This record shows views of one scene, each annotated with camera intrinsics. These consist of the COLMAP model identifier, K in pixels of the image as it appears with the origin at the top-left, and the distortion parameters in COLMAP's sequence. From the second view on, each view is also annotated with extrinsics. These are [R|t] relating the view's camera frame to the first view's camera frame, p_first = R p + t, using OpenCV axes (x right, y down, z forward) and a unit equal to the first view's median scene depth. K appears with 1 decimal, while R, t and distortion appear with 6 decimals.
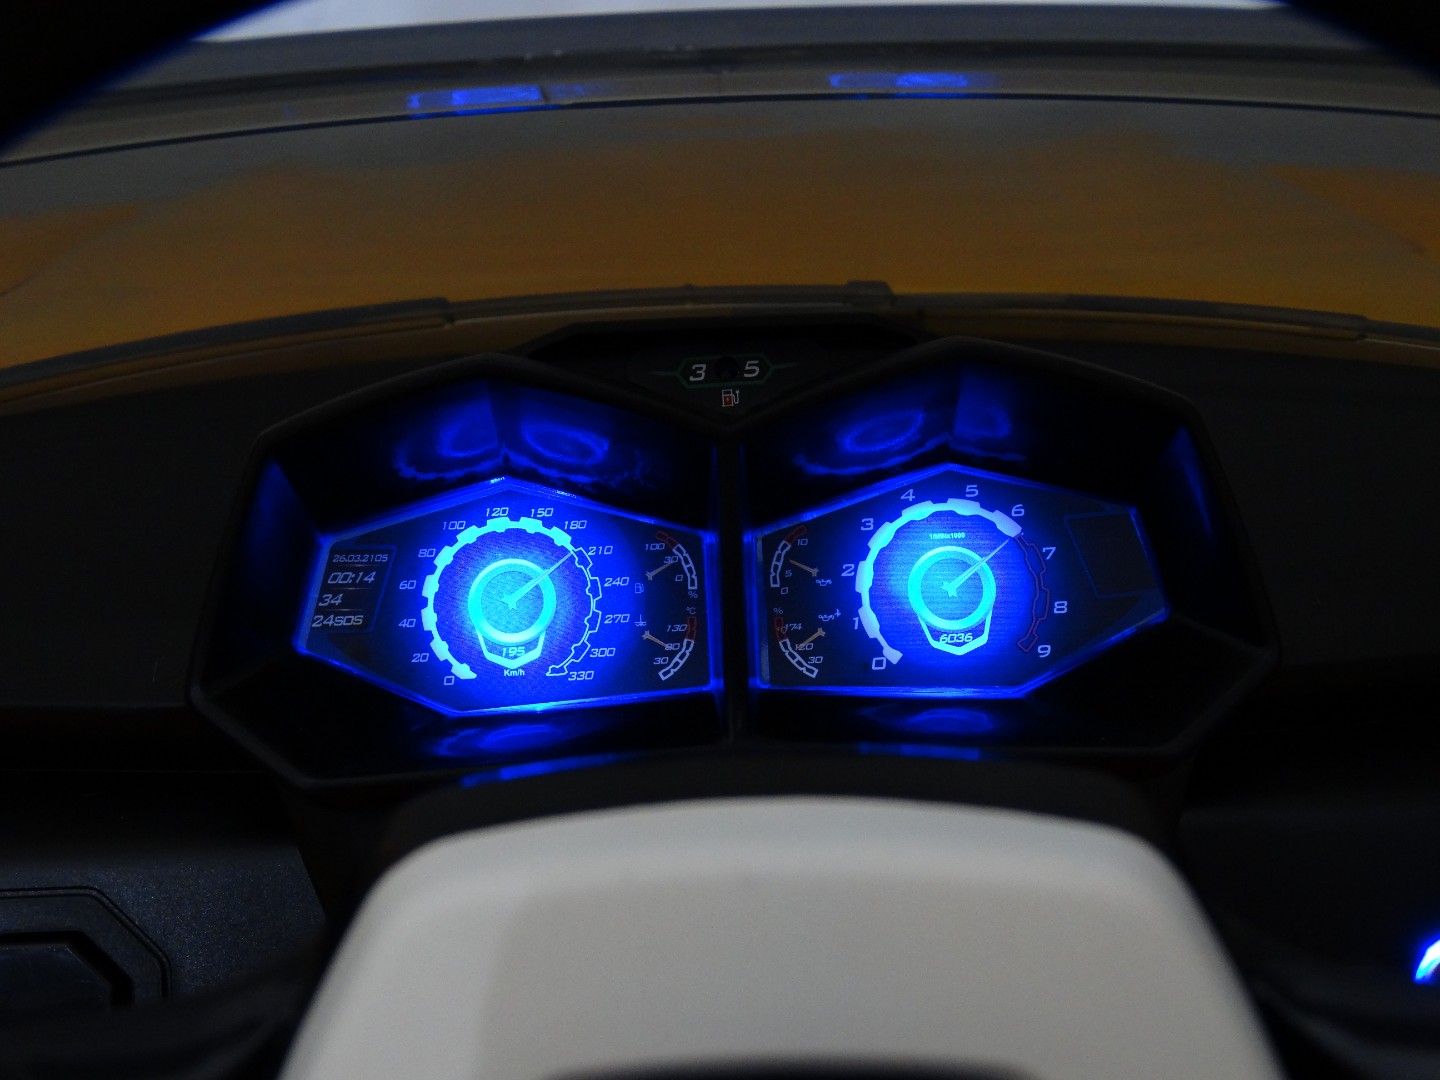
lens RADIAL K [[1632.7, 0, 721.3], [0, 1632.7, 537.5], [0, 0, 1]] dist [-0.024950, 0.000000]
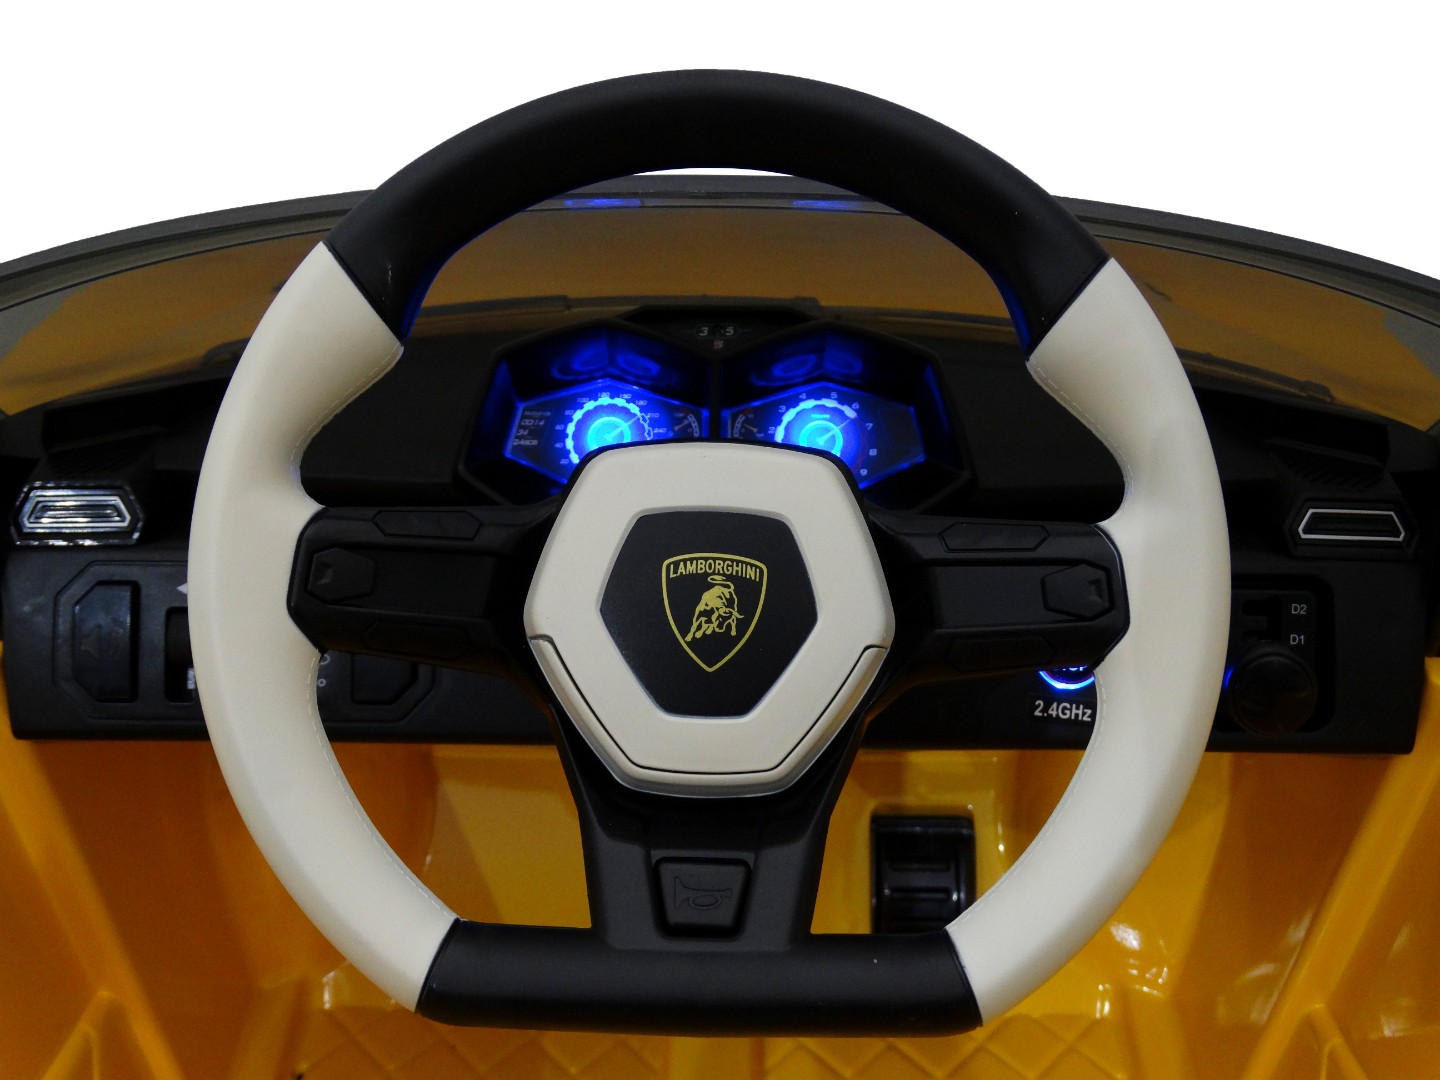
lens RADIAL K [[1534.2, 0, 717.8], [0, 1534.2, 543.5], [0, 0, 1]] dist [0.024754, 0.000000]
pose [[0.998819, 0.047066, -0.012065, 0.039362], [-0.047177, 0.998846, -0.009042, 0.183970], [0.011626, 0.009601, 0.999886, -0.944415]]
